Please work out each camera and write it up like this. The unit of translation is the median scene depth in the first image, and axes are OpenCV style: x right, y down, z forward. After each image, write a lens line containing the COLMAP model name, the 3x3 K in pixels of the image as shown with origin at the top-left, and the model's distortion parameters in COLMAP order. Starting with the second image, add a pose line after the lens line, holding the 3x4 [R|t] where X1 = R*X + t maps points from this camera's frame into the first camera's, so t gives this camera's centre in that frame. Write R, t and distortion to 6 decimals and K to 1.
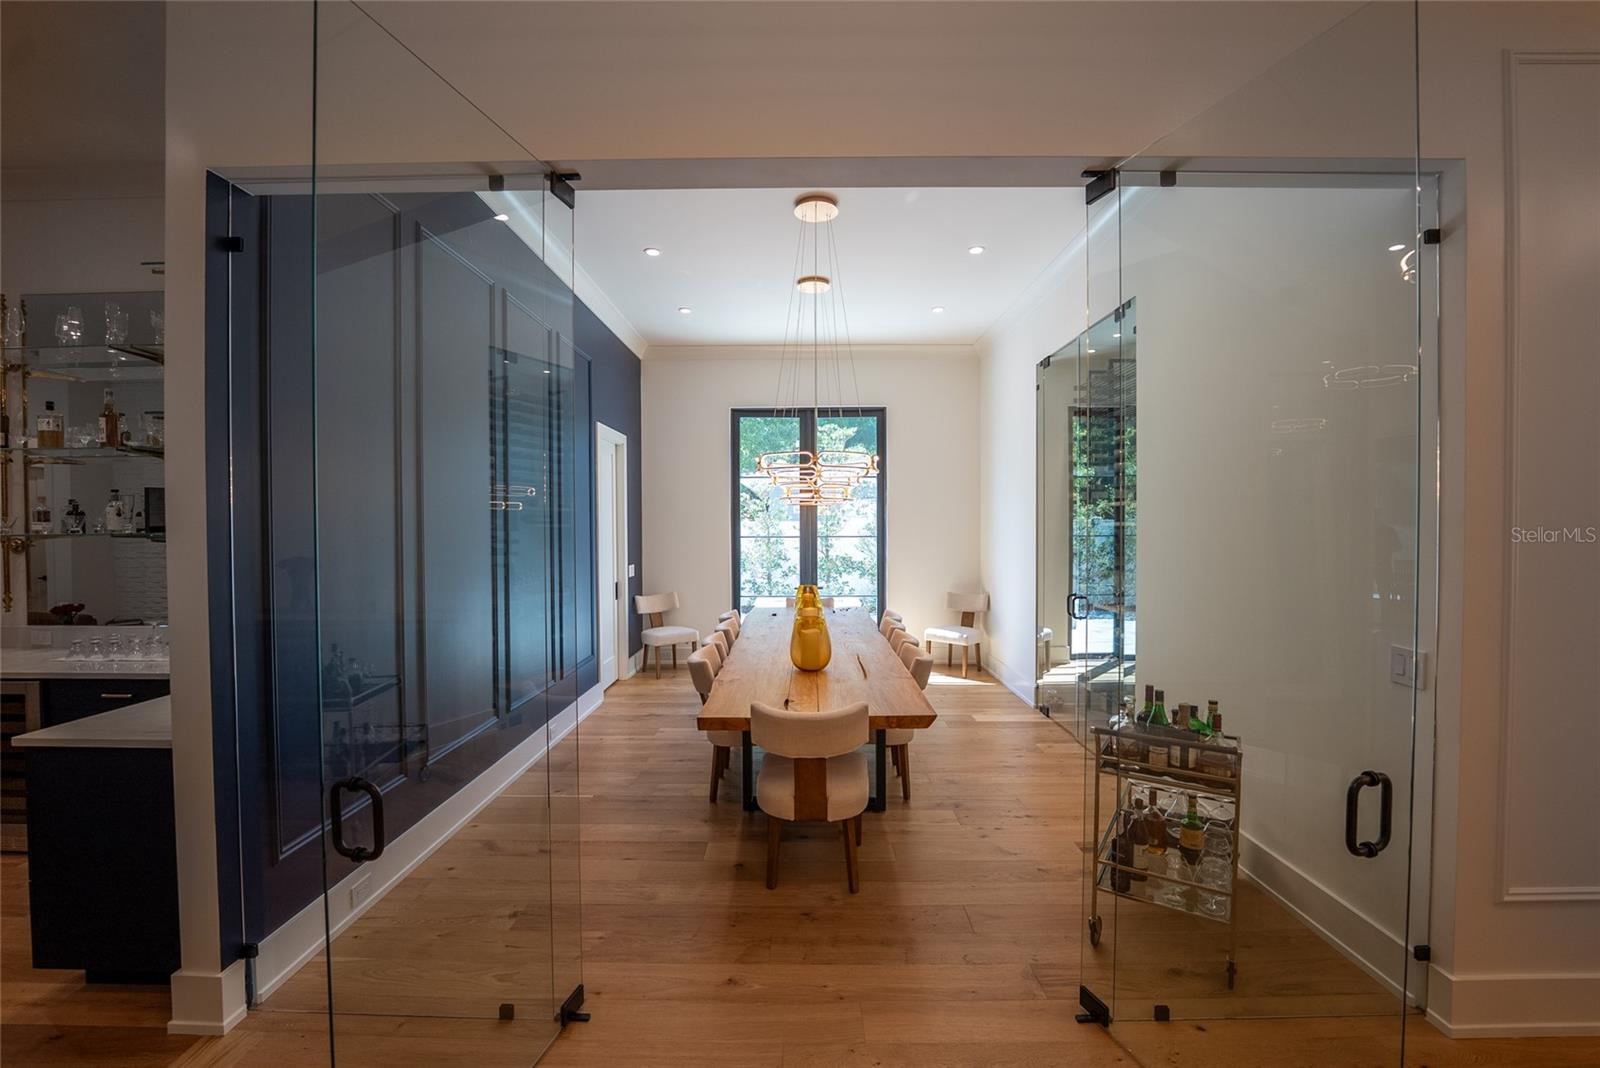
lens RADIAL K [[650.3, 0, 800.0], [0, 650.3, 534.0], [0, 0, 1]] dist [-0.025699, 0.000383]
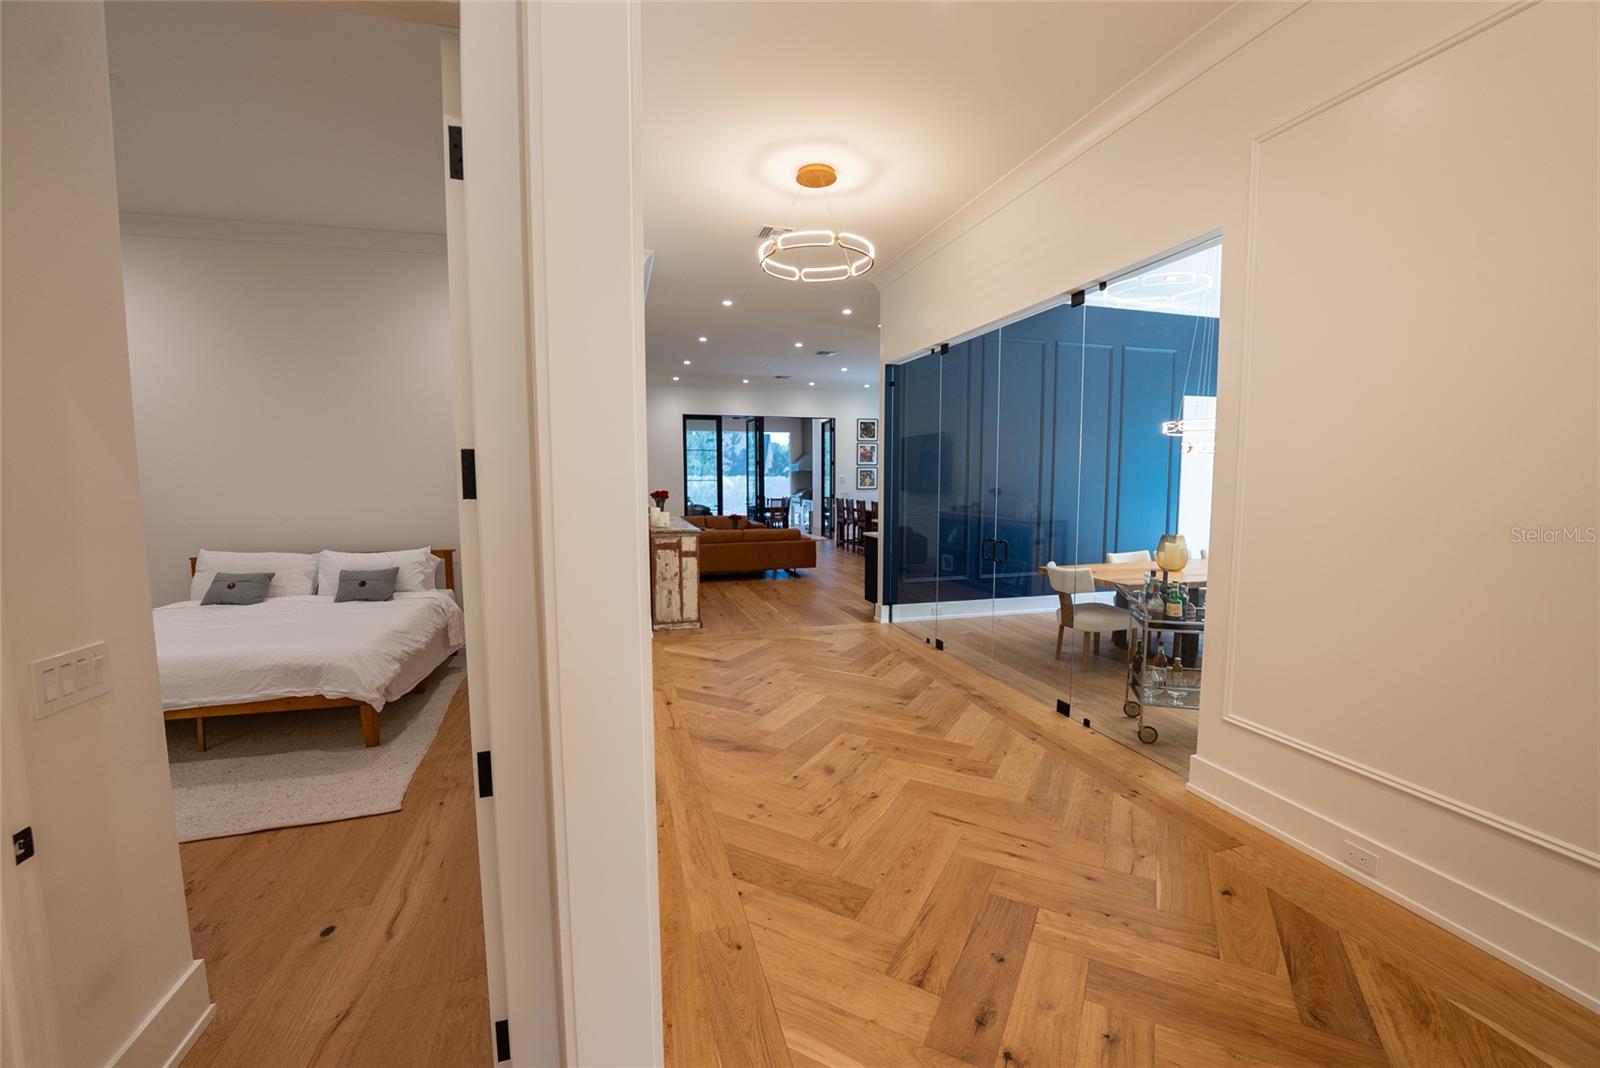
lens RADIAL K [[650.3, 0, 800.0], [0, 650.3, 534.0], [0, 0, 1]] dist [-0.025699, 0.000383]
pose [[0.288982, 0.087254, -0.953350, 1.971560], [-0.013122, 0.996105, 0.087189, 0.017434], [0.957244, -0.012686, 0.289002, -0.370623]]
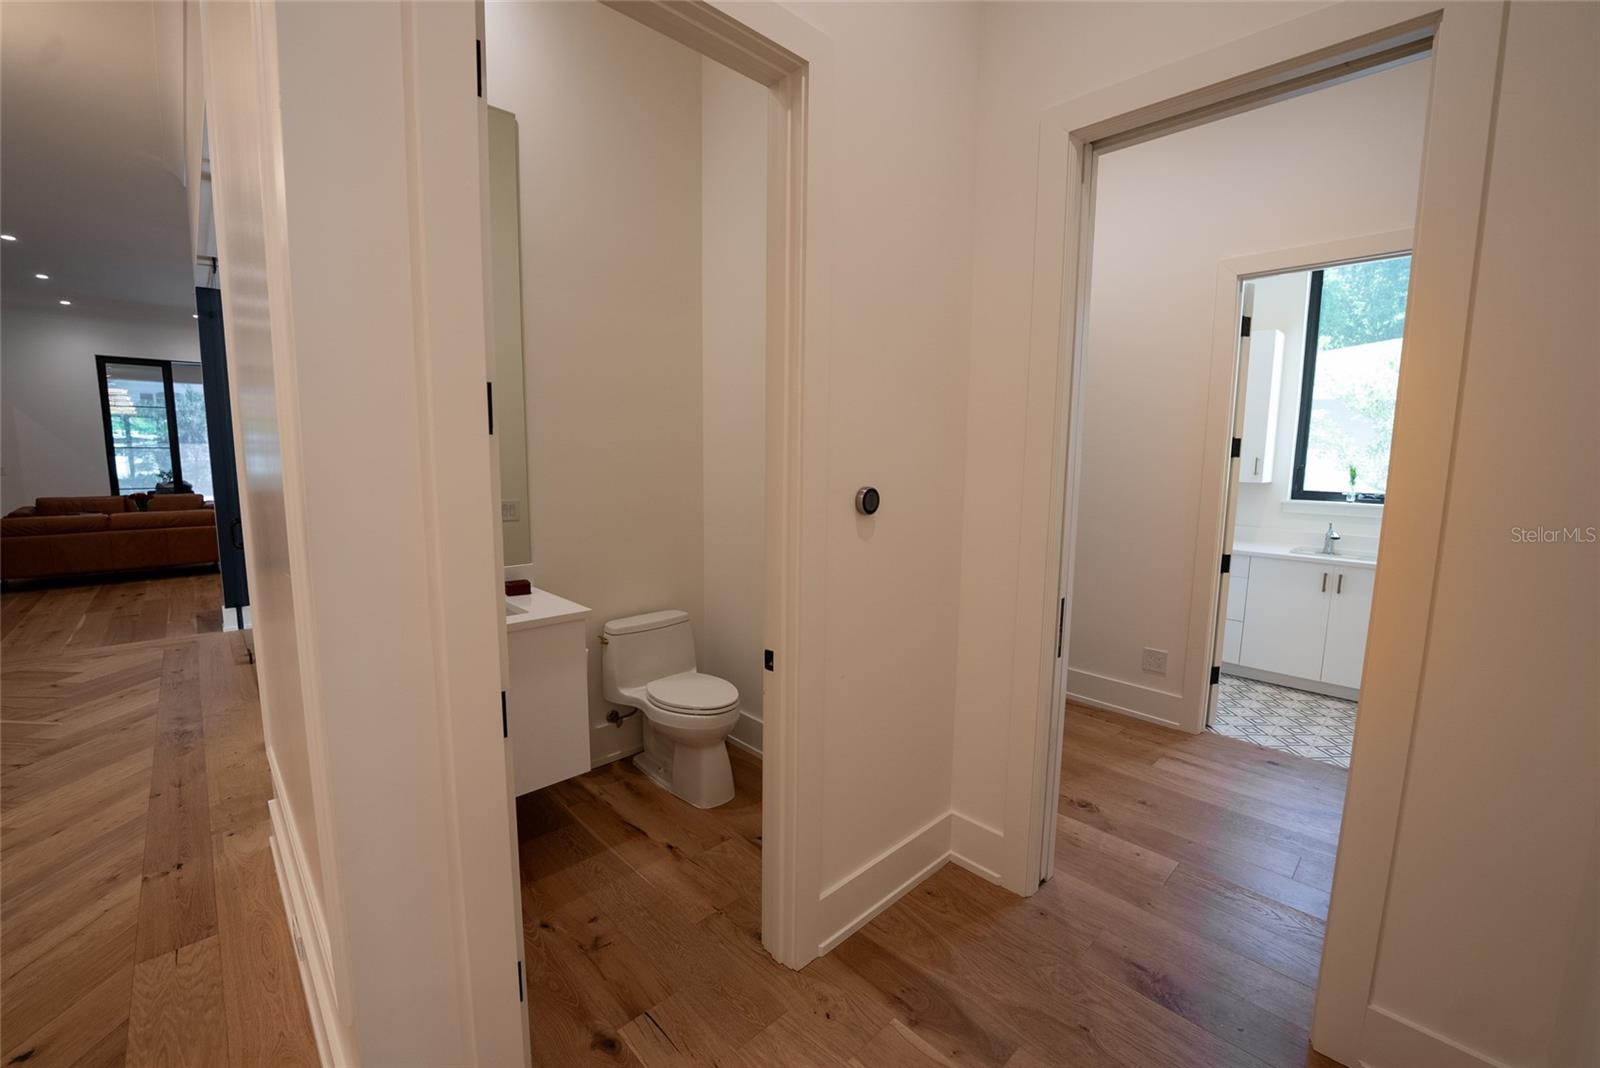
lens RADIAL K [[647.0, 0, 800.0], [0, 647.0, 534.0], [0, 0, 1]] dist [-0.017589, 0.000241]
pose [[0.701293, 0.100171, -0.705800, 2.241052], [-0.023690, 0.992806, 0.117366, 0.029410], [0.712480, -0.065588, 0.698621, 0.776069]]
